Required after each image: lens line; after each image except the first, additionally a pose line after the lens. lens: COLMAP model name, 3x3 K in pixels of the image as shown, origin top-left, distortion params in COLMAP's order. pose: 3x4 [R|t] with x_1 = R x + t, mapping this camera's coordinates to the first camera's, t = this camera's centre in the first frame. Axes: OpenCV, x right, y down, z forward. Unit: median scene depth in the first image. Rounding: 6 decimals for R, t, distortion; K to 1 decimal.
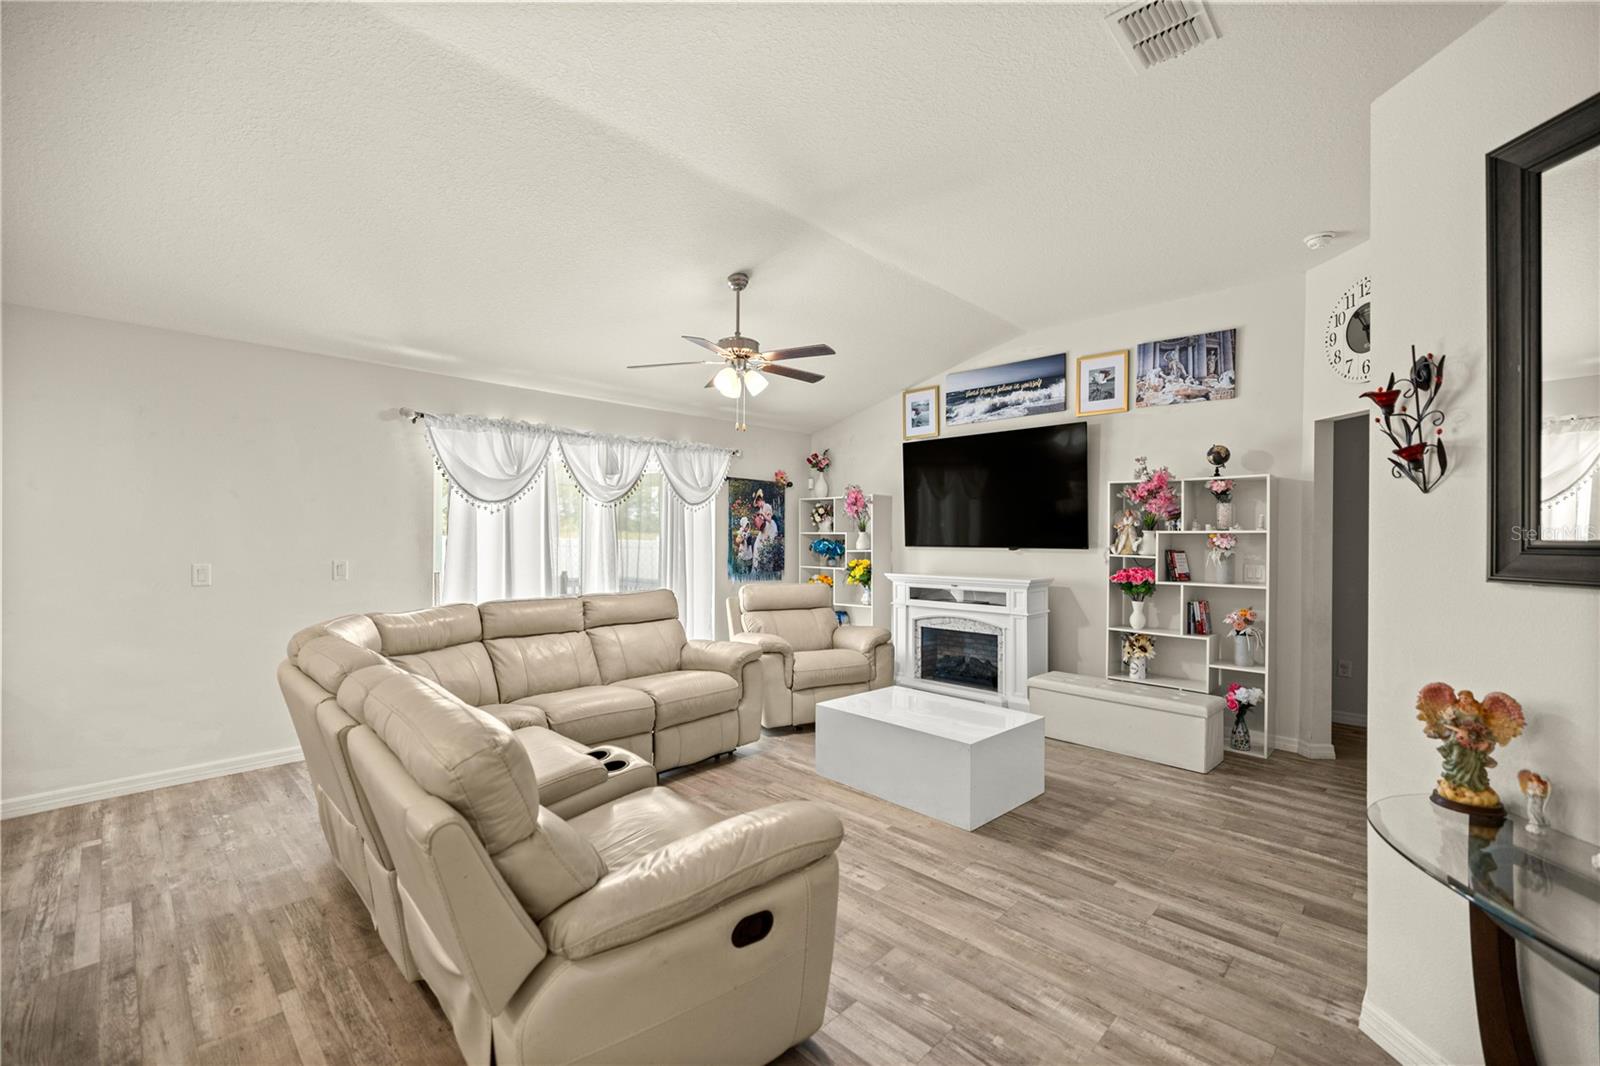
lens RADIAL K [[670.5, 0, 793.0], [0, 670.5, 533.4], [0, 0, 1]] dist [0.000397, 0.000361]
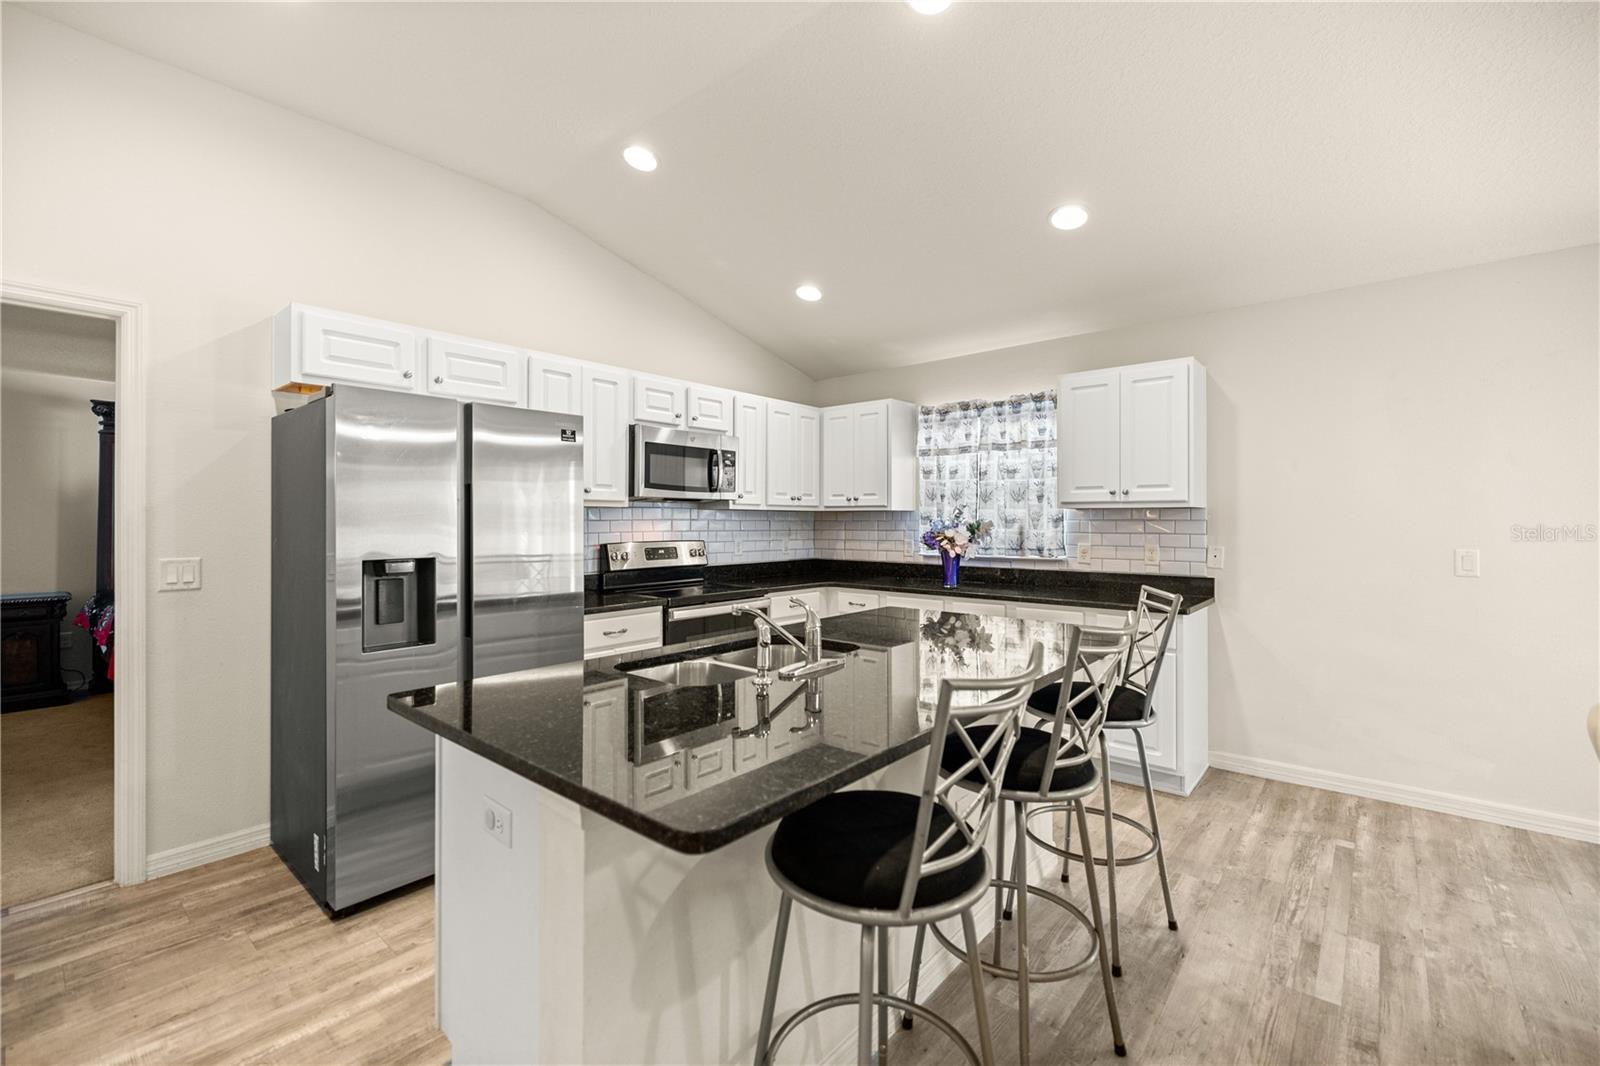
lens RADIAL K [[677.7, 0, 802.1], [0, 677.7, 516.0], [0, 0, 1]] dist [0.001896, -0.000343]
pose [[0.066041, -0.013801, -0.997721, -0.127771], [0.005466, 0.999894, -0.013470, 0.013262], [0.997802, -0.004564, 0.066110, 0.161212]]
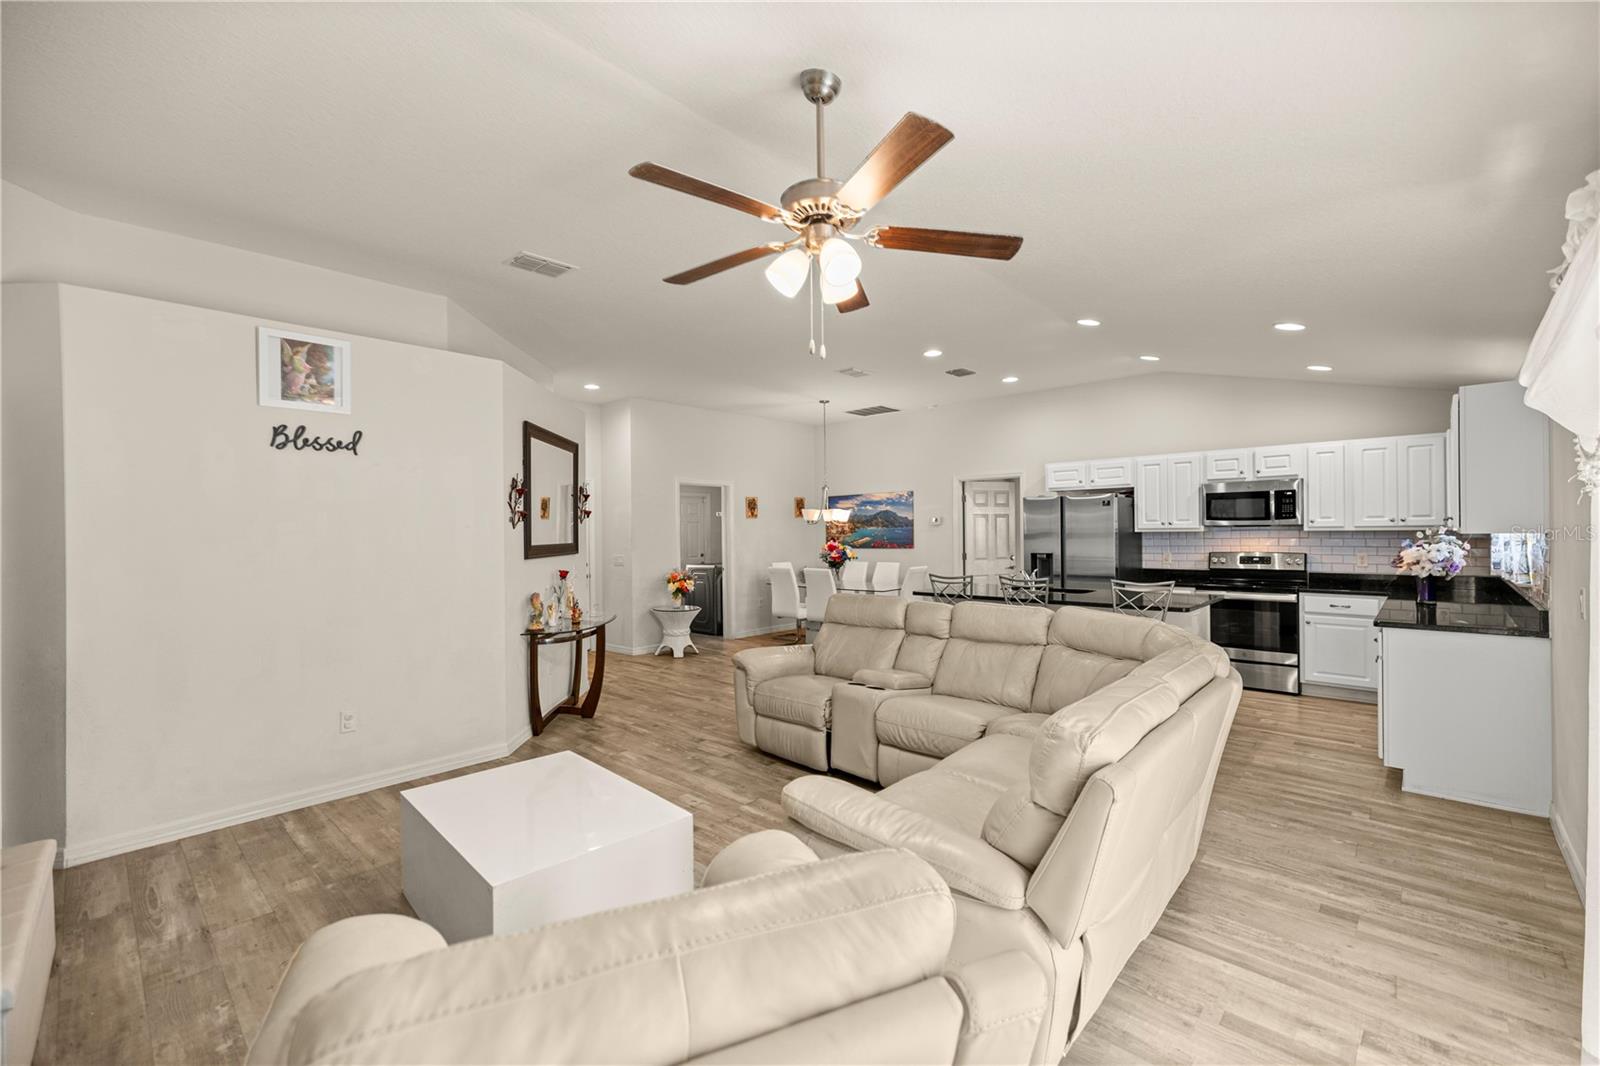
lens RADIAL K [[670.5, 0, 793.0], [0, 670.5, 533.4], [0, 0, 1]] dist [0.000397, 0.000361]
pose [[-0.999836, 0.006649, -0.016816, -0.060779], [0.006690, 0.999975, -0.002399, -0.015099], [0.016799, -0.002511, -0.999856, 1.816119]]
